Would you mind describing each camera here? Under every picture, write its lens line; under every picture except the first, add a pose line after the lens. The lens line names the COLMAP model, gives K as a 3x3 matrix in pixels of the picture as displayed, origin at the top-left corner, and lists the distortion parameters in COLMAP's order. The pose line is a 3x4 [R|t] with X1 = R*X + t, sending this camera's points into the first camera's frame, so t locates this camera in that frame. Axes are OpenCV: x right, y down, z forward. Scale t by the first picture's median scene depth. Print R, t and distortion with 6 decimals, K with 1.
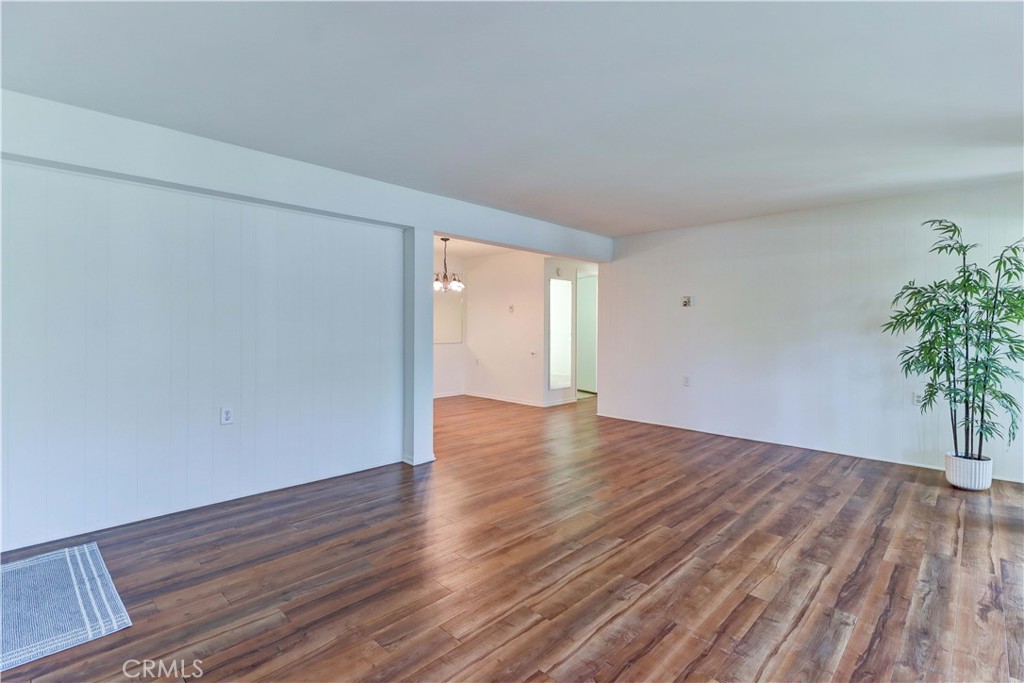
lens RADIAL K [[480.1, 0, 521.6], [0, 480.1, 348.2], [0, 0, 1]] dist [0.017006, 0.000018]
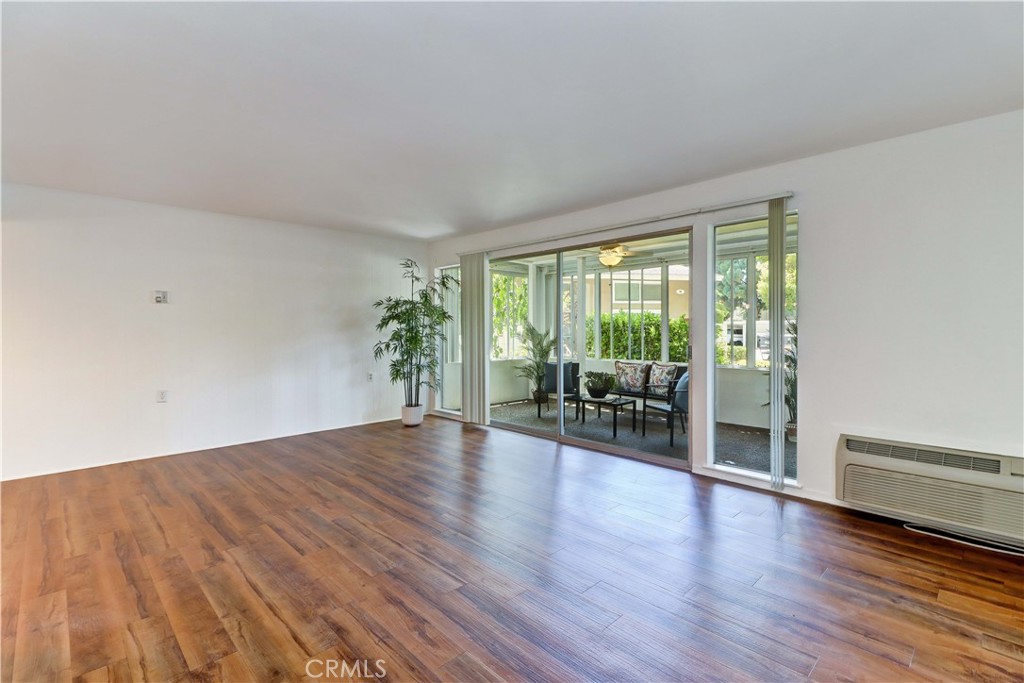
lens RADIAL K [[471.7, 0, 536.8], [0, 471.7, 325.8], [0, 0, 1]] dist [0.002038, -0.000276]
pose [[0.005395, -0.005171, 0.999972, -0.877006], [0.048282, 0.998822, 0.004904, -0.044025], [-0.998819, 0.048254, 0.005638, 0.720931]]
